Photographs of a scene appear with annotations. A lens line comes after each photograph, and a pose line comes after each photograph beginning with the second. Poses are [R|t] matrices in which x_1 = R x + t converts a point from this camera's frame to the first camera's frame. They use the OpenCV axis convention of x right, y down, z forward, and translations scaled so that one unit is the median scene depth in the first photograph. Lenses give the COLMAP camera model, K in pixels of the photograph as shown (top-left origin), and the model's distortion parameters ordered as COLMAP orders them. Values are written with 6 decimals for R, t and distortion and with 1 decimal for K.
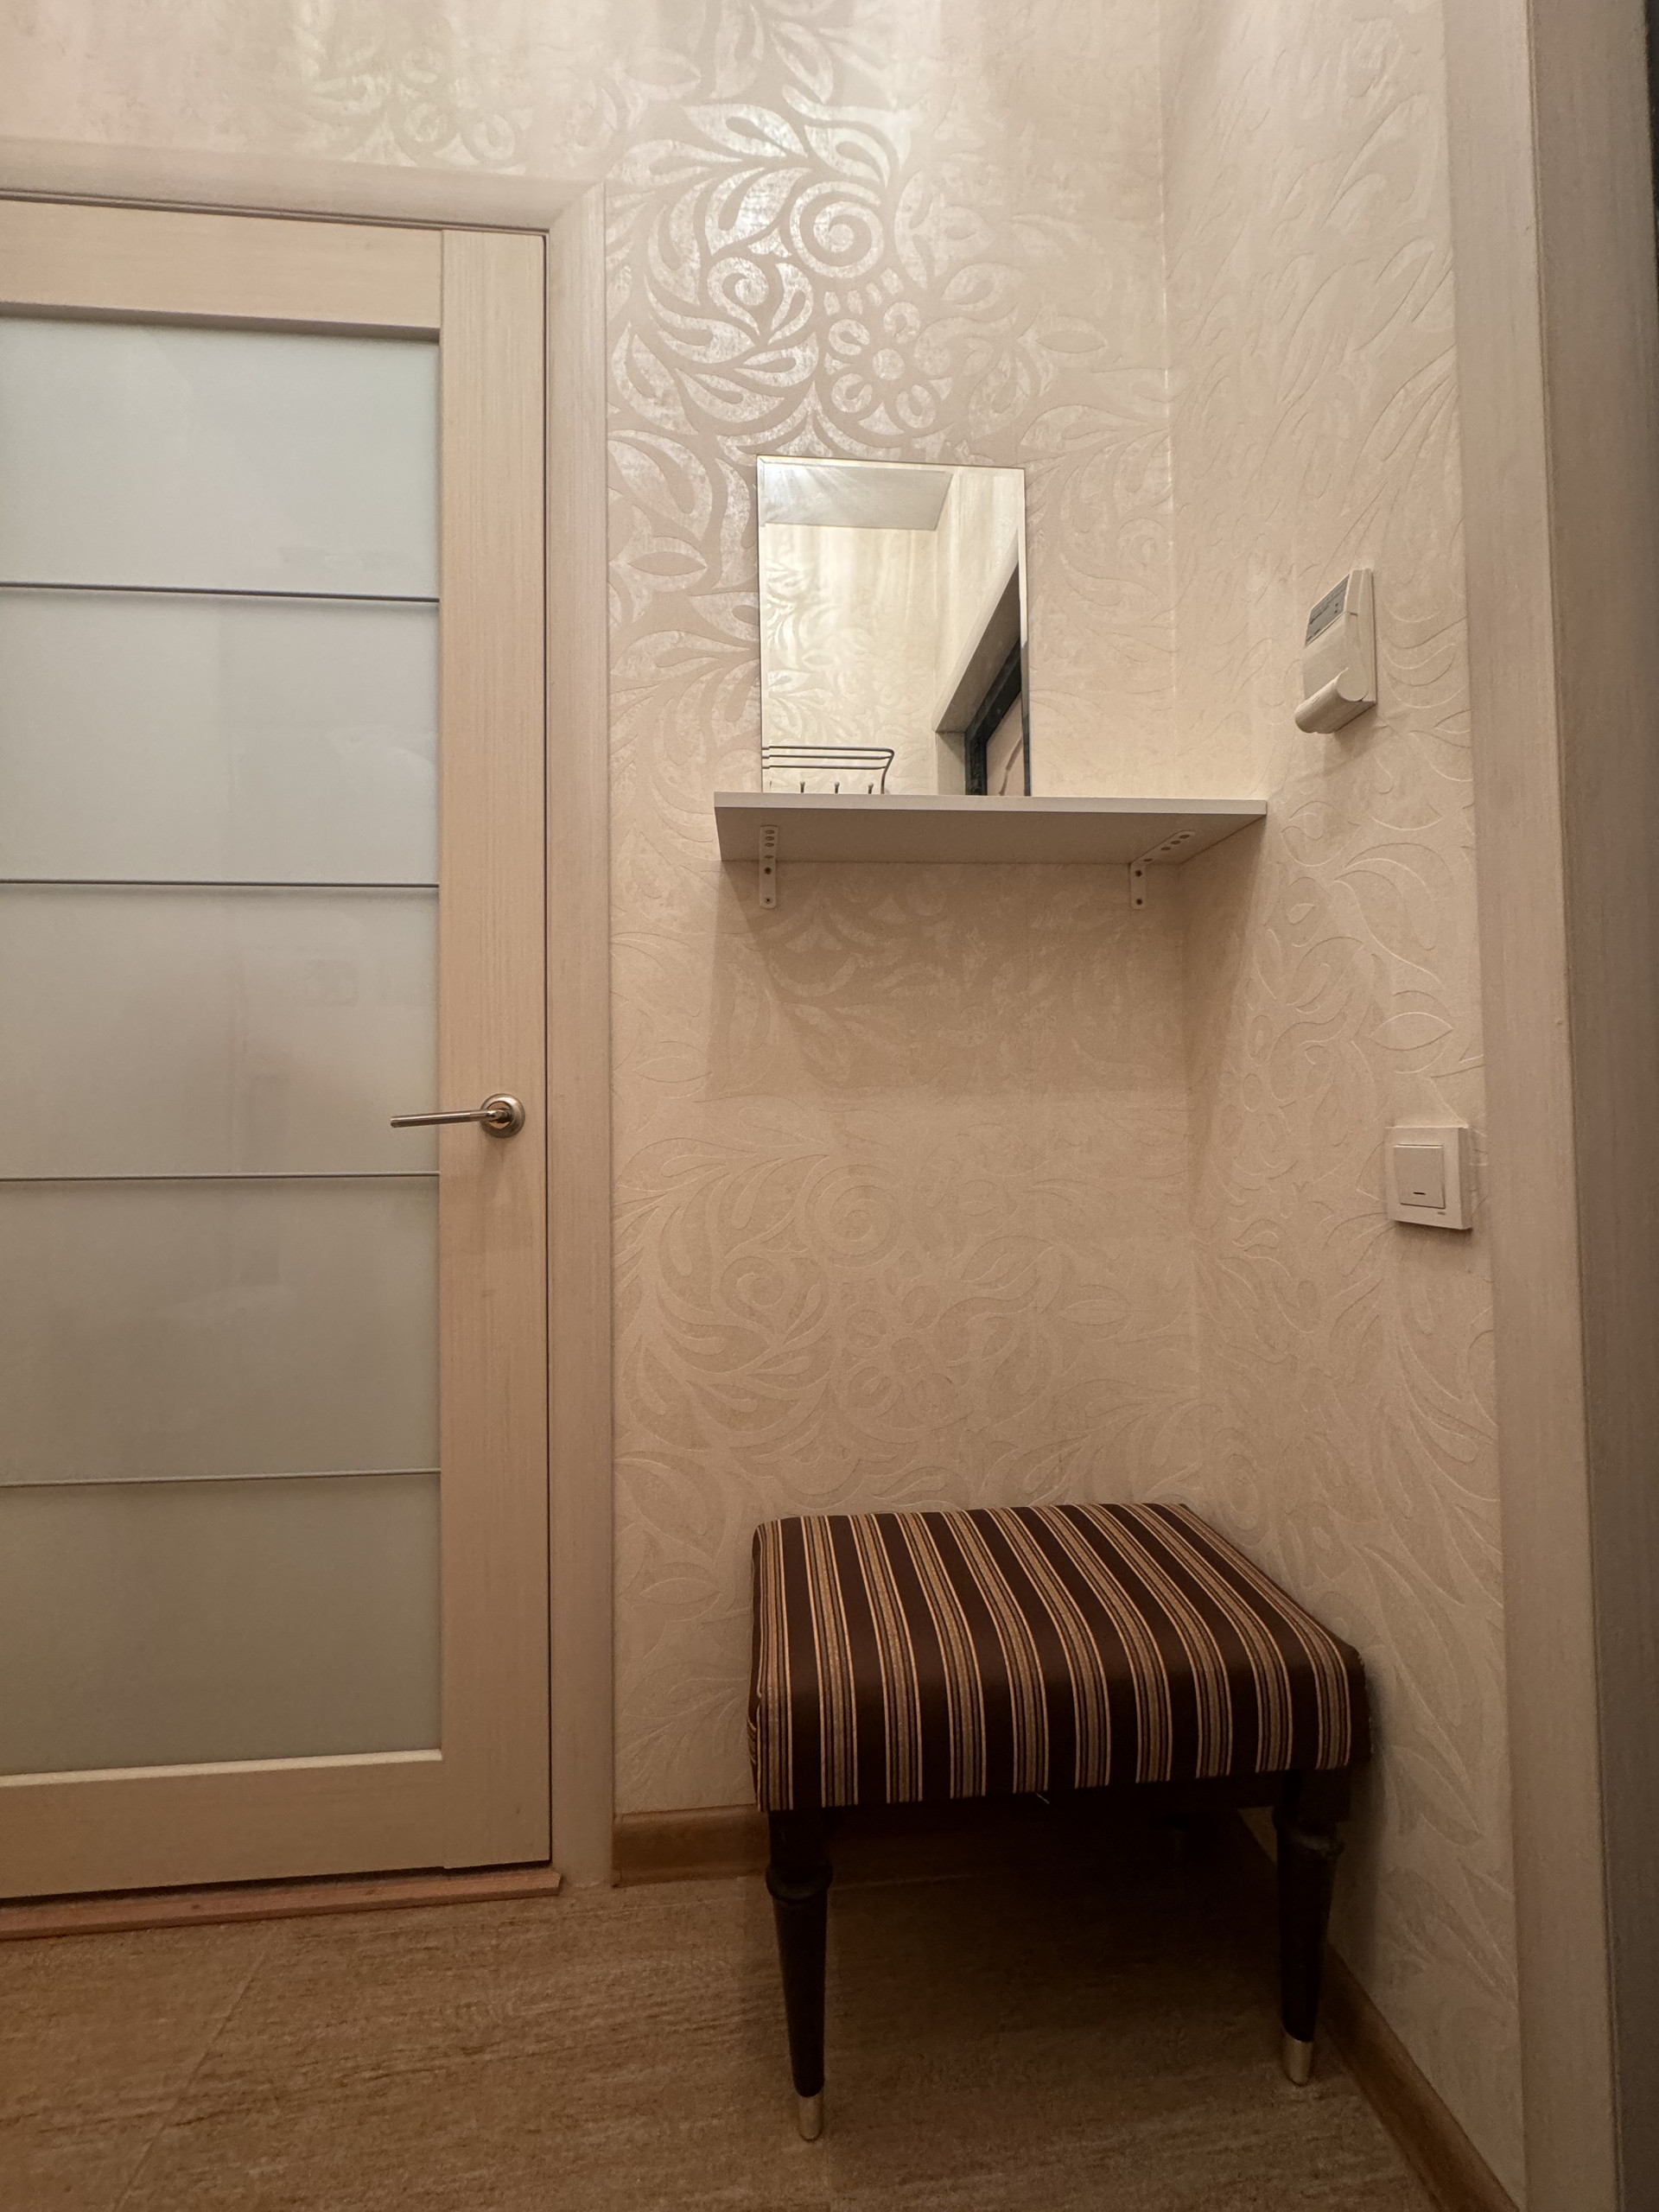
lens RADIAL K [[884.6, 0, 838.4], [0, 884.6, 1105.7], [0, 0, 1]] dist [-0.001448, 0.000114]
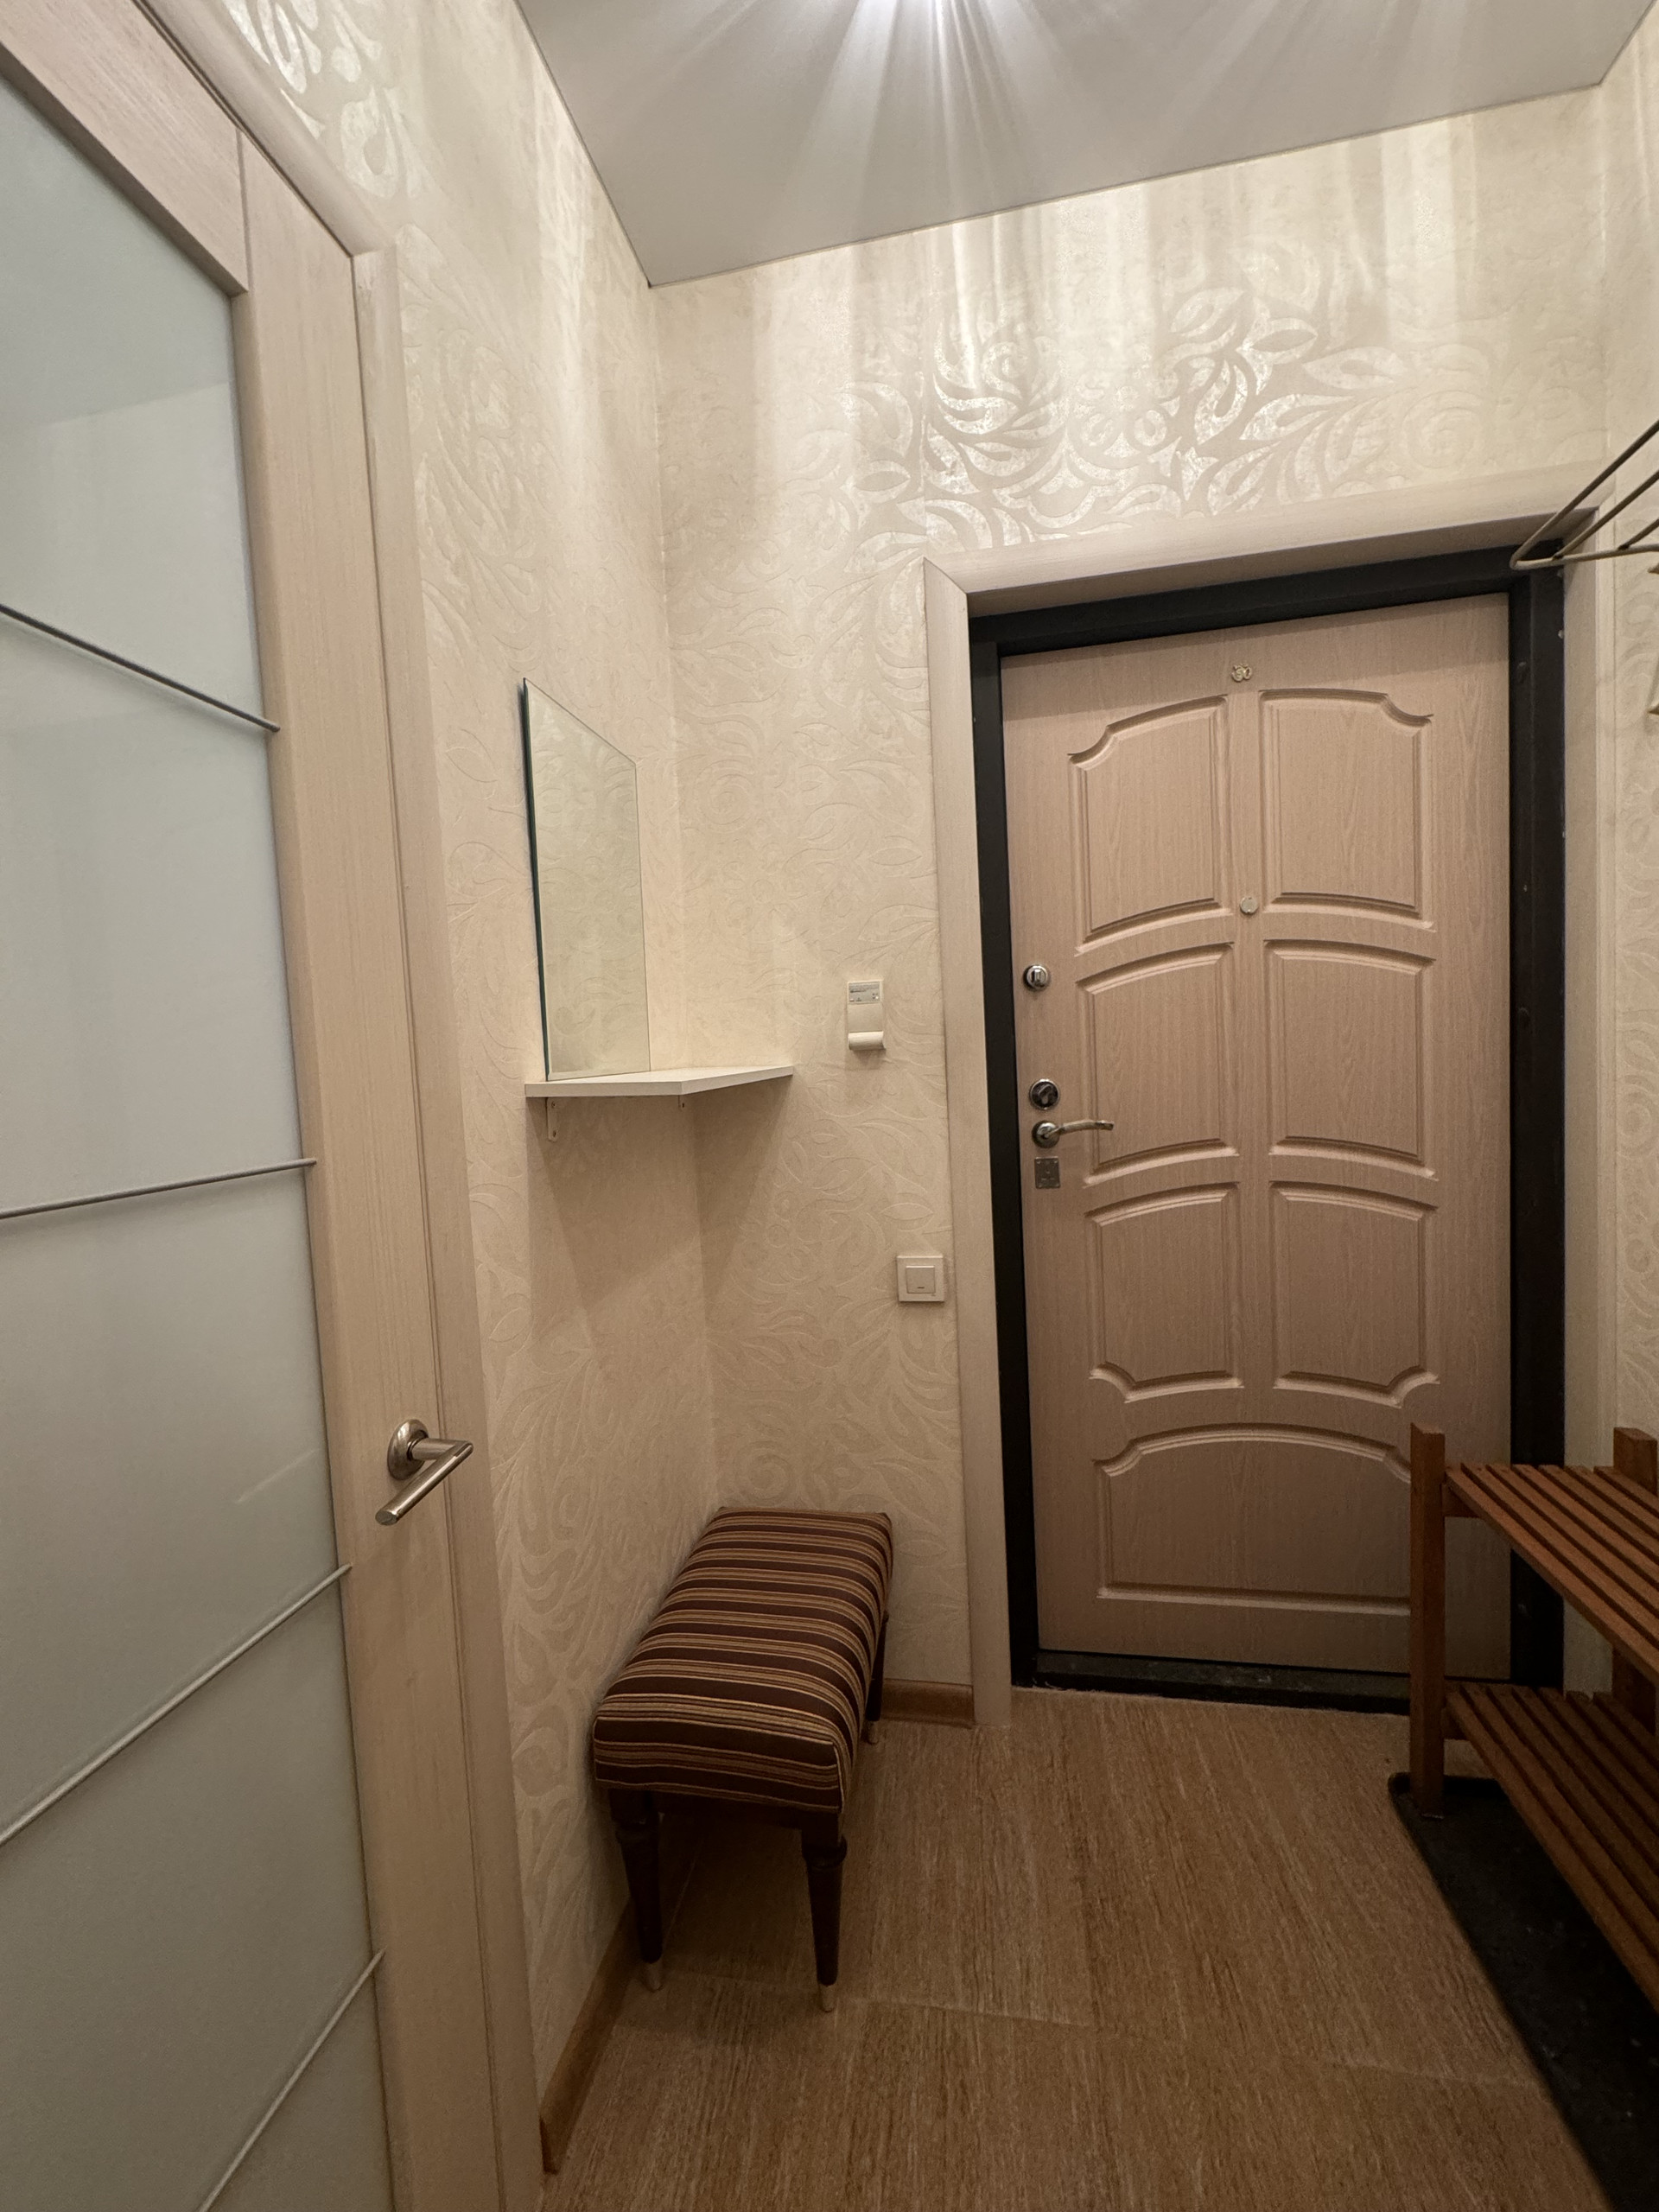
lens RADIAL K [[884.6, 0, 835.6], [0, 884.6, 1099.2], [0, 0, 1]] dist [-0.001448, 0.000114]
pose [[0.260254, -0.054729, 0.963988, -1.241139], [0.016282, 0.998499, 0.052293, -0.406087], [-0.965403, 0.002086, 0.260754, 0.530815]]
